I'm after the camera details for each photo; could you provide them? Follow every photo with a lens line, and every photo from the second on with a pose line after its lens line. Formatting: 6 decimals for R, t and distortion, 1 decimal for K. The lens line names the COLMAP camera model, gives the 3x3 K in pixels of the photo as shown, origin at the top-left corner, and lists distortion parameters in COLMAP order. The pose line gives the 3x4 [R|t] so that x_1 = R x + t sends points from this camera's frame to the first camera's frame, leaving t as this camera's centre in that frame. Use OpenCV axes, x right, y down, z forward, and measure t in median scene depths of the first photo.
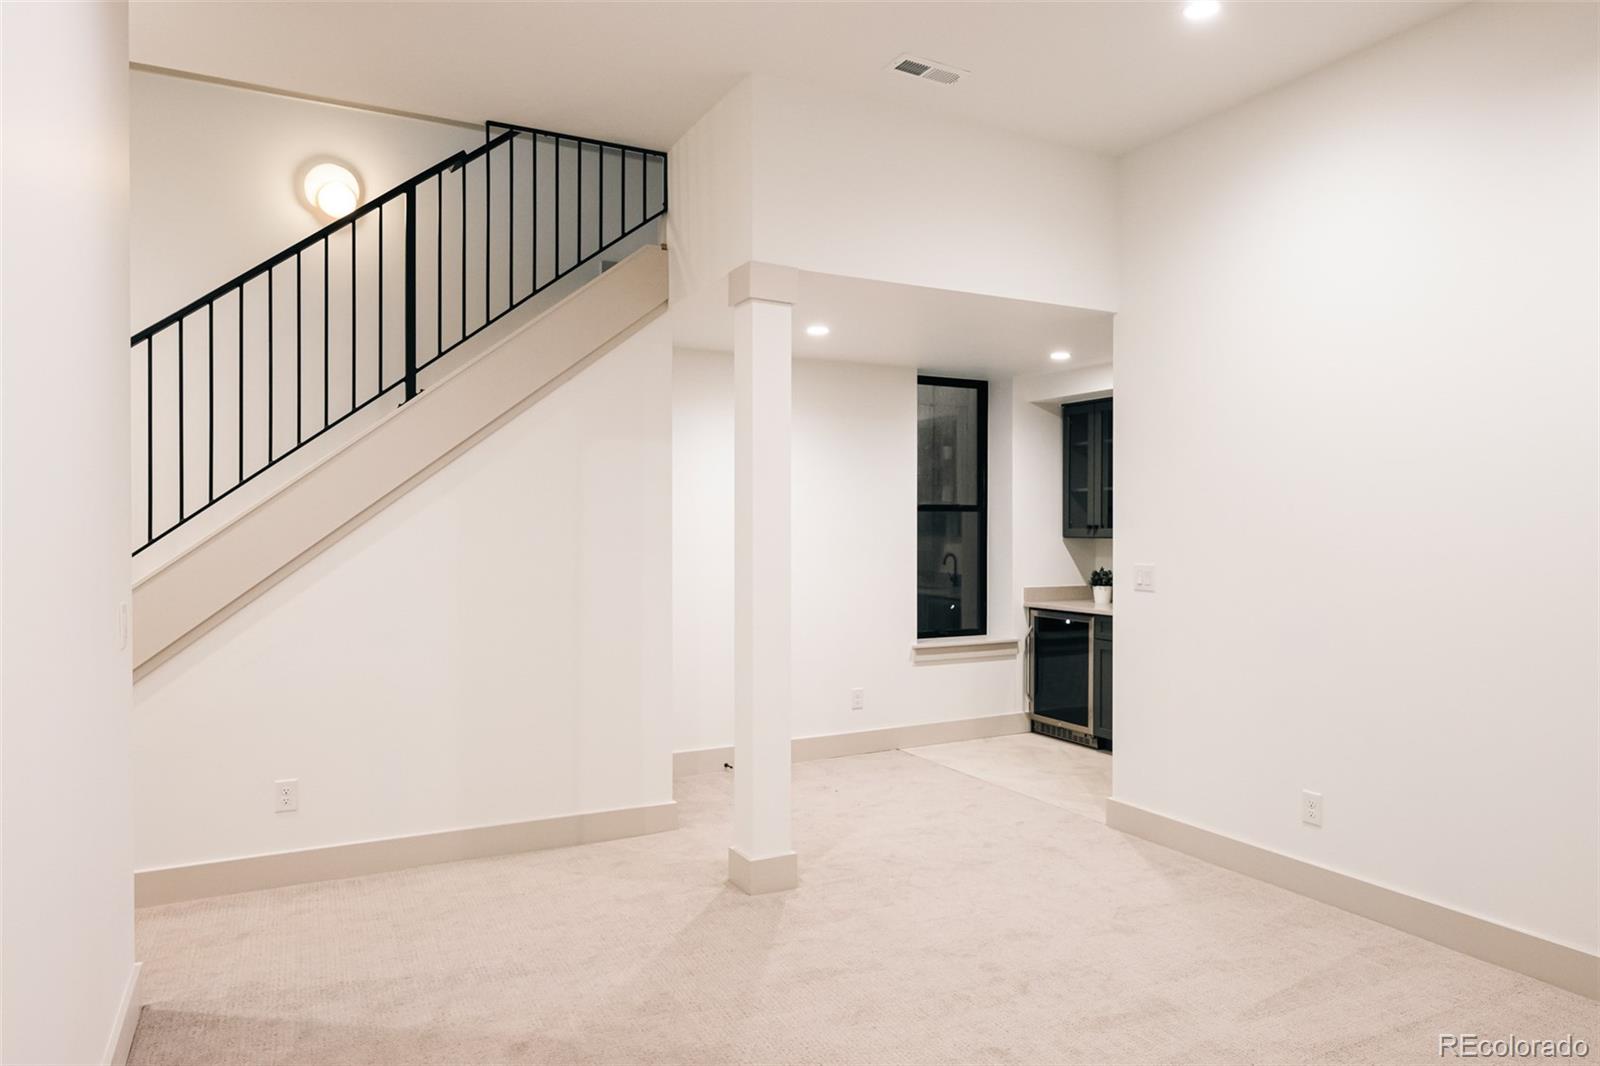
lens RADIAL K [[1014.0, 0, 796.9], [0, 1014.0, 535.3], [0, 0, 1]] dist [-0.002903, -0.000514]
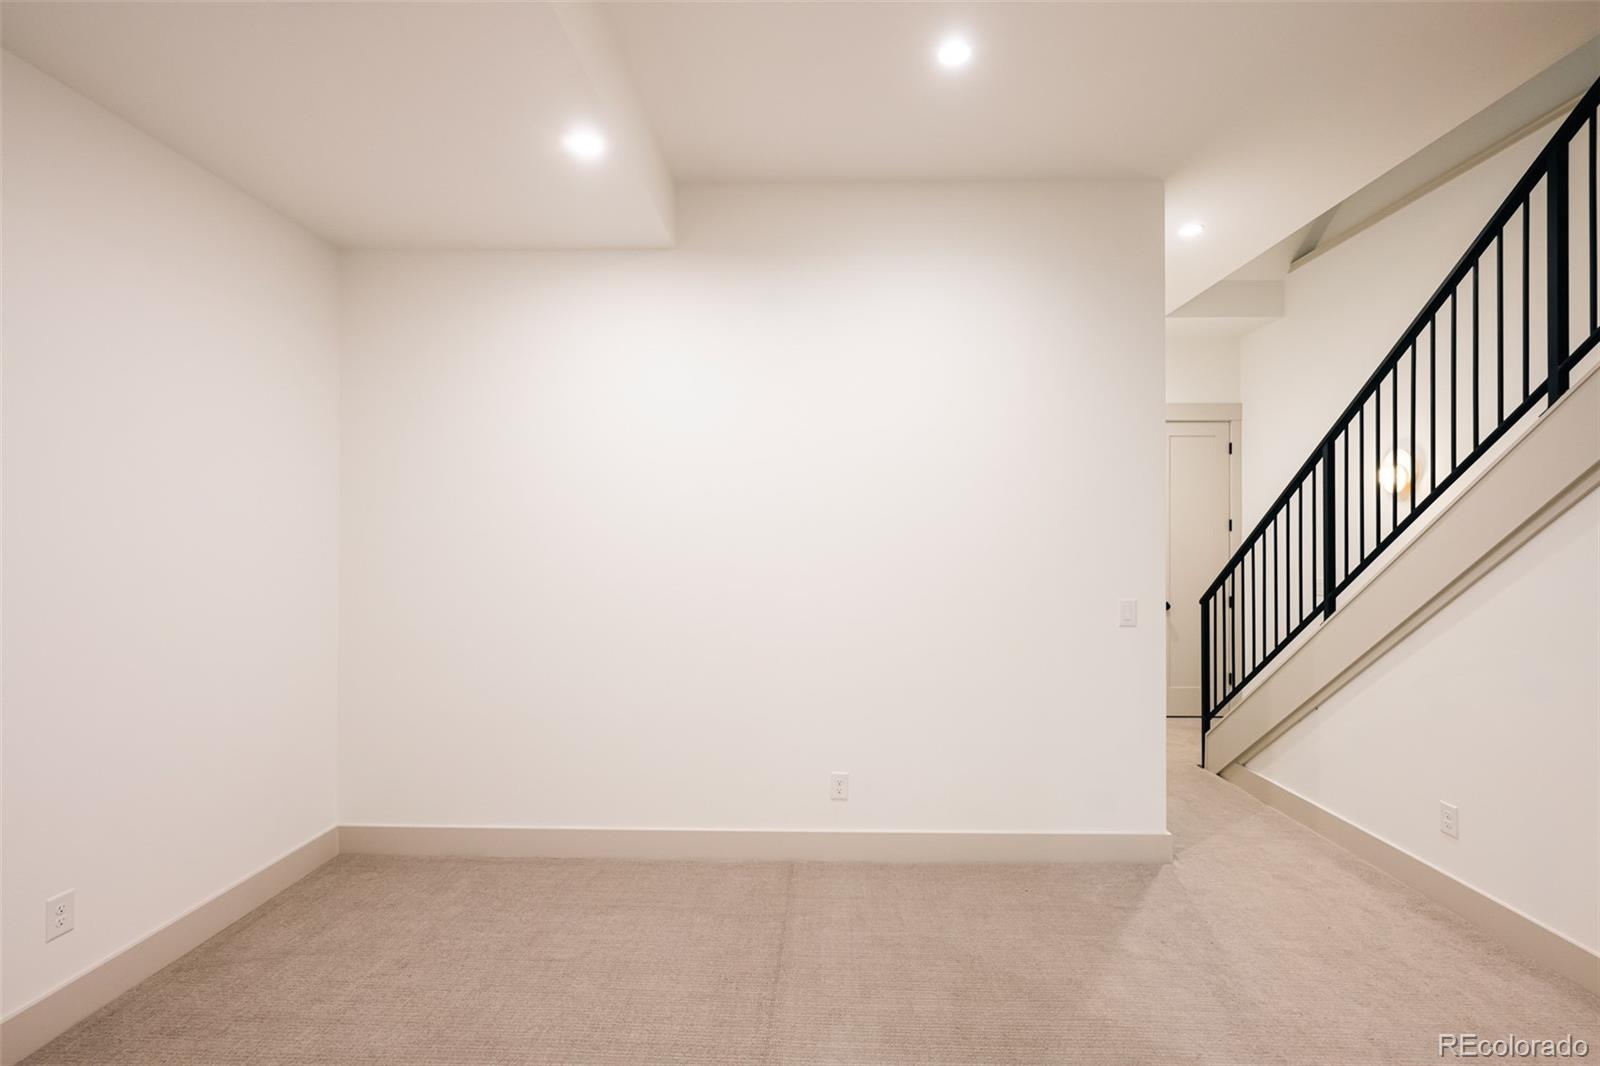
lens RADIAL K [[758.4, 0, 799.2], [0, 758.4, 528.2], [0, 0, 1]] dist [0.001071, 0.000156]
pose [[-0.489088, -0.004412, -0.872223, 0.640440], [-0.013234, 0.999910, 0.002363, -0.037168], [0.872134, 0.012699, -0.489102, 1.073600]]
